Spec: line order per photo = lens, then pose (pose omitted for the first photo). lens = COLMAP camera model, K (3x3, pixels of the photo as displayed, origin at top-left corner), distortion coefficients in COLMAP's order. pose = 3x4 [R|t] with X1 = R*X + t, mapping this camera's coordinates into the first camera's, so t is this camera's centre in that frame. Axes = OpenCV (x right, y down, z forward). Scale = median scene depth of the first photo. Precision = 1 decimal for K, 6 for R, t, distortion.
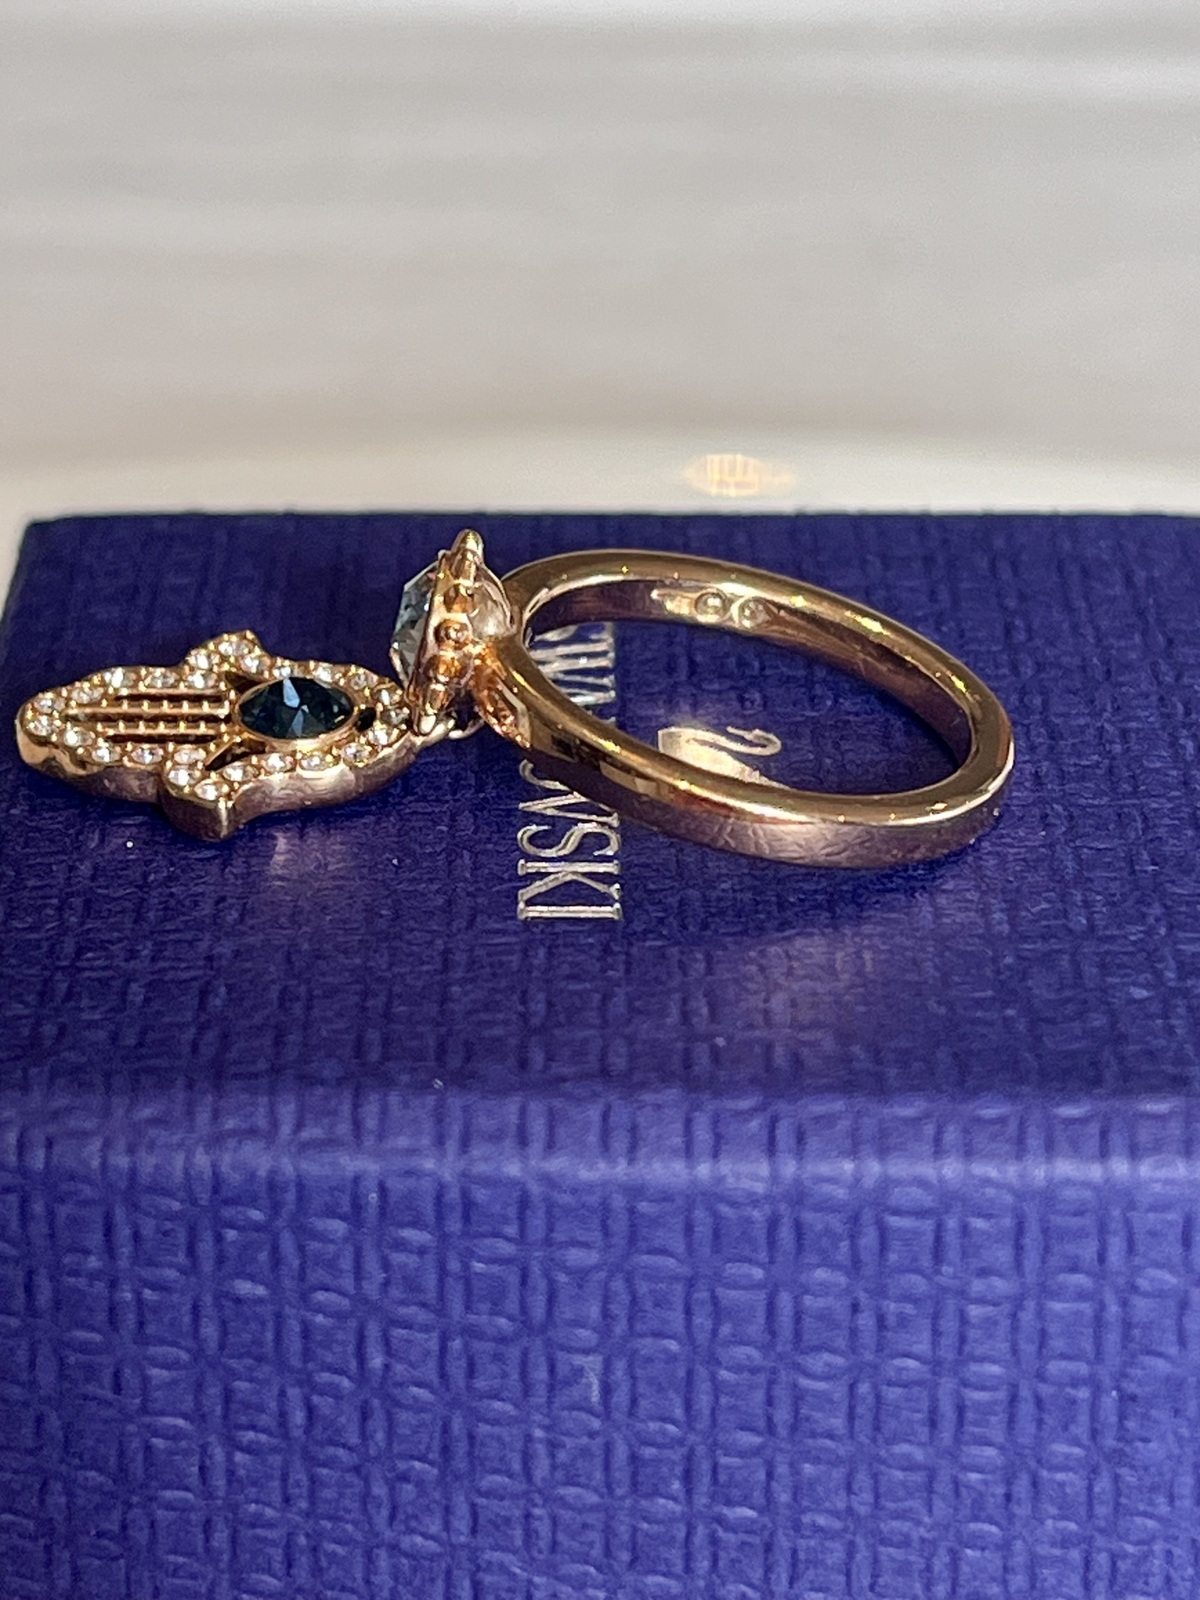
lens RADIAL K [[4122.3, 0, 599.8], [0, 4122.3, 800.2], [0, 0, 1]] dist [0.085800, 0.000000]
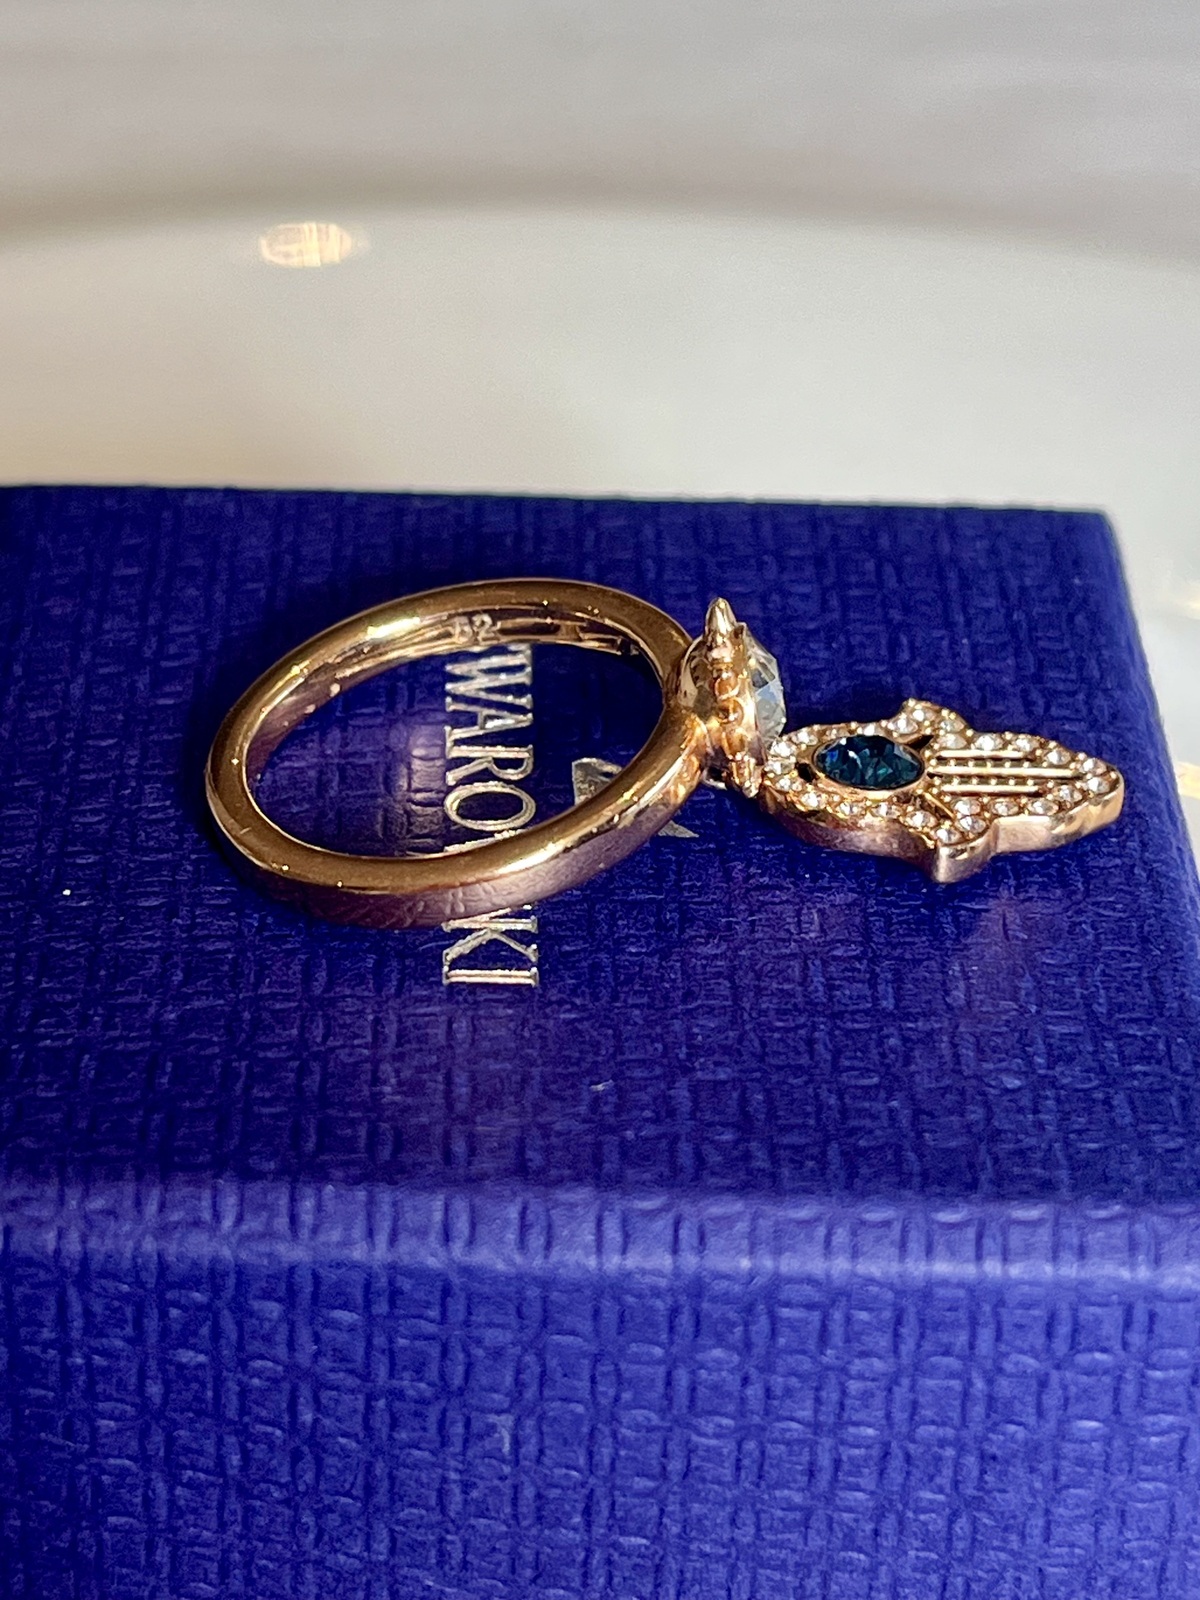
lens RADIAL K [[3520.0, 0, 599.3], [0, 3520.0, 799.9], [0, 0, 1]] dist [0.106060, 0.000000]
pose [[0.999064, 0.021540, 0.037517, -0.015270], [-0.026528, 0.990078, 0.137994, -0.155817], [-0.034172, -0.138860, 0.989722, 0.092820]]
